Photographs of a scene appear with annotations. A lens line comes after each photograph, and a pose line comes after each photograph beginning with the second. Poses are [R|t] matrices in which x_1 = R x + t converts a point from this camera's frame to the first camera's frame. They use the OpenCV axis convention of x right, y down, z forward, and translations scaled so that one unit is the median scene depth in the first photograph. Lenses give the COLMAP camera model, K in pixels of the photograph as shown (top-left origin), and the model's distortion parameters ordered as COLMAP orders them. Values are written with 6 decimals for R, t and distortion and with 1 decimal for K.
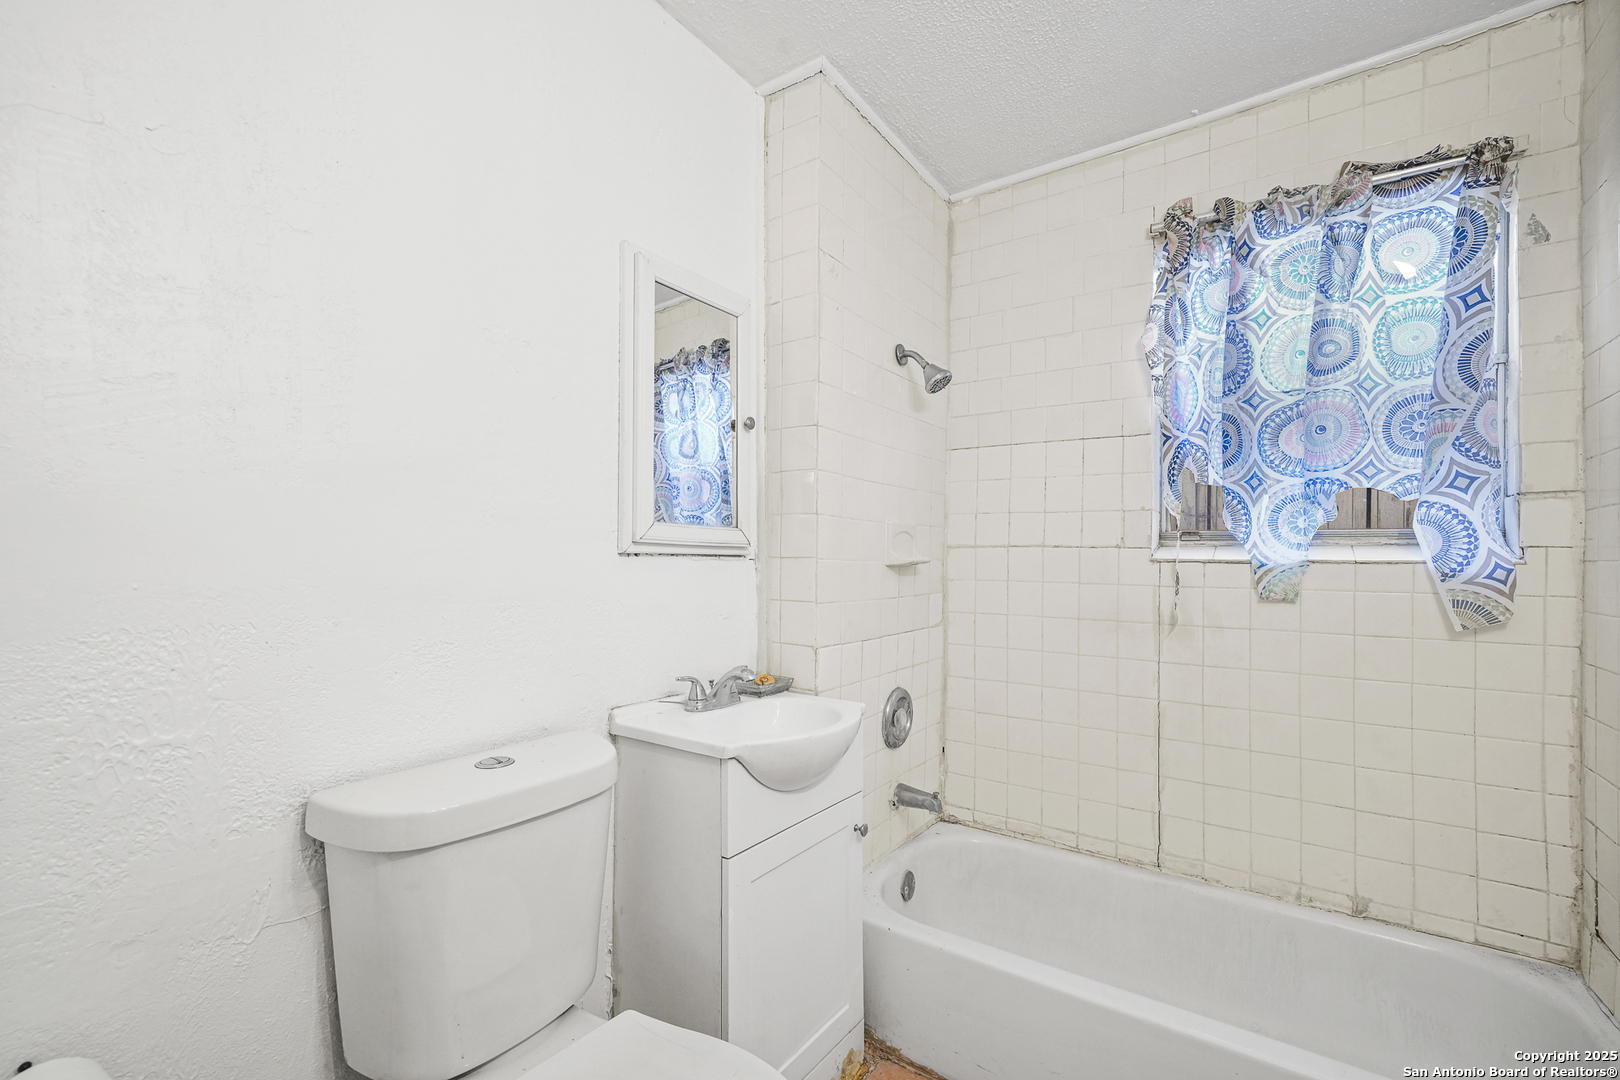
lens RADIAL K [[677.6, 0, 807.7], [0, 677.6, 551.4], [0, 0, 1]] dist [0.003566, 0.001522]
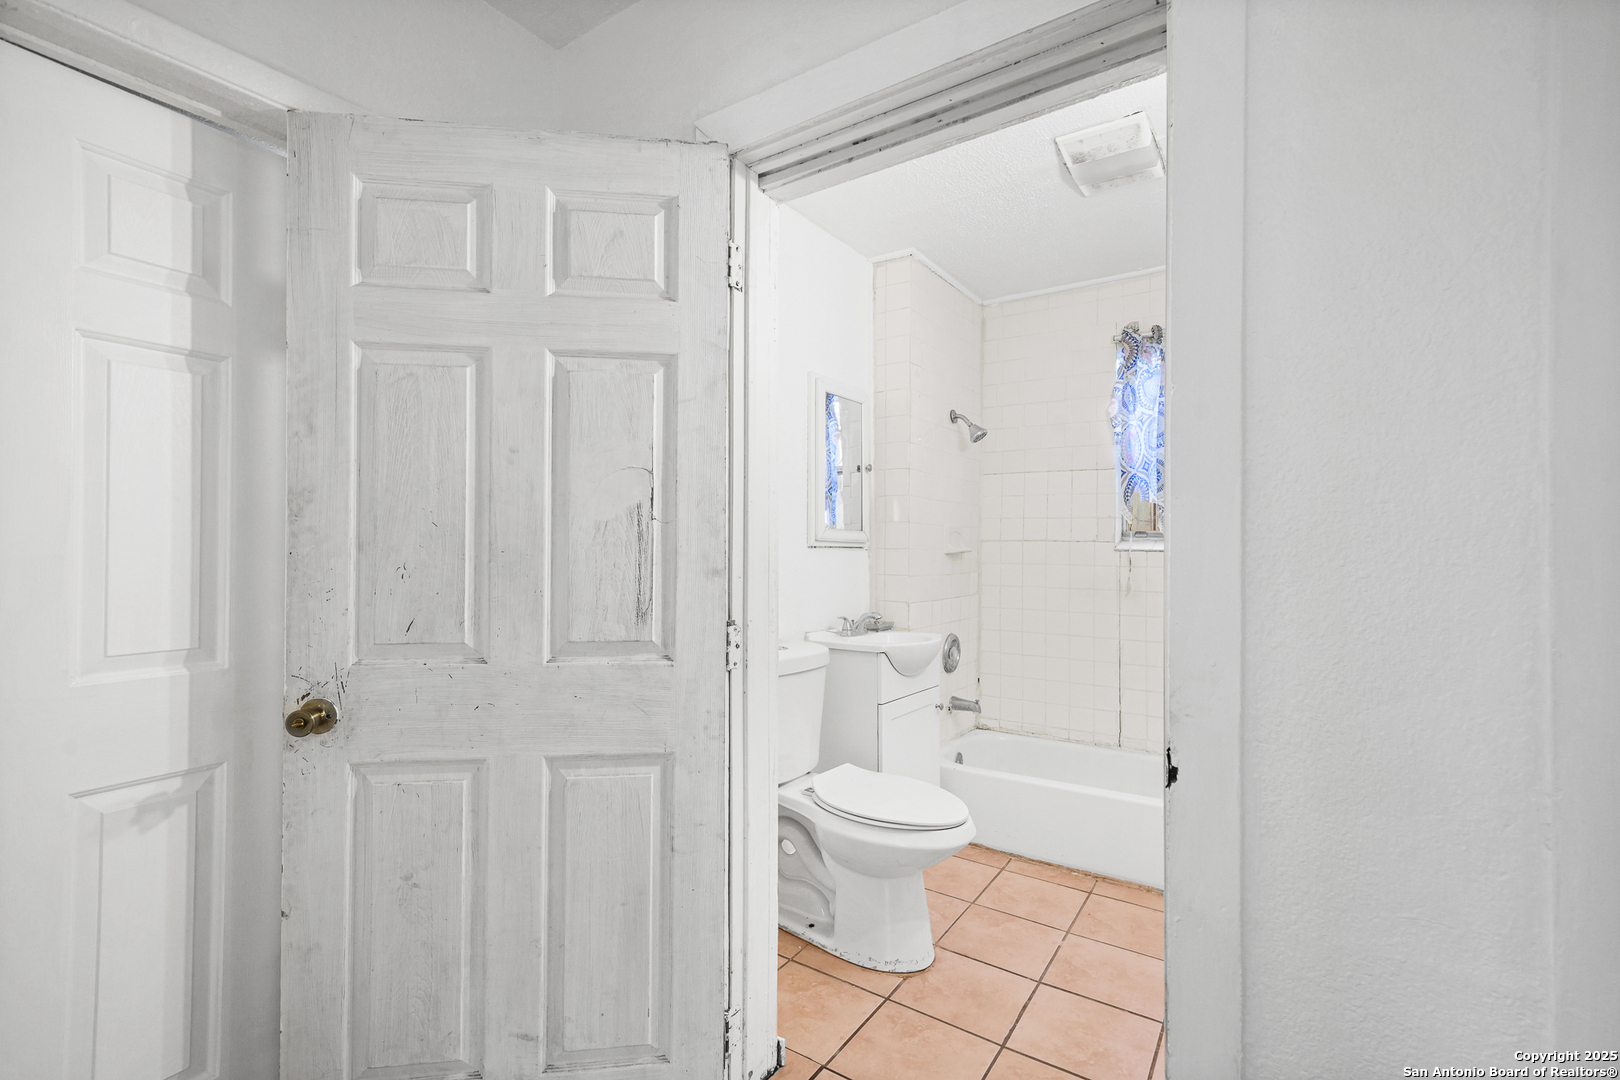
lens RADIAL K [[717.5, 0, 812.6], [0, 717.5, 539.4], [0, 0, 1]] dist [0.004923, 0.001049]
pose [[0.999932, -0.000858, 0.011632, -0.216070], [0.000884, 0.999997, -0.002218, -0.008463], [-0.011630, 0.002228, 0.999930, -0.669064]]
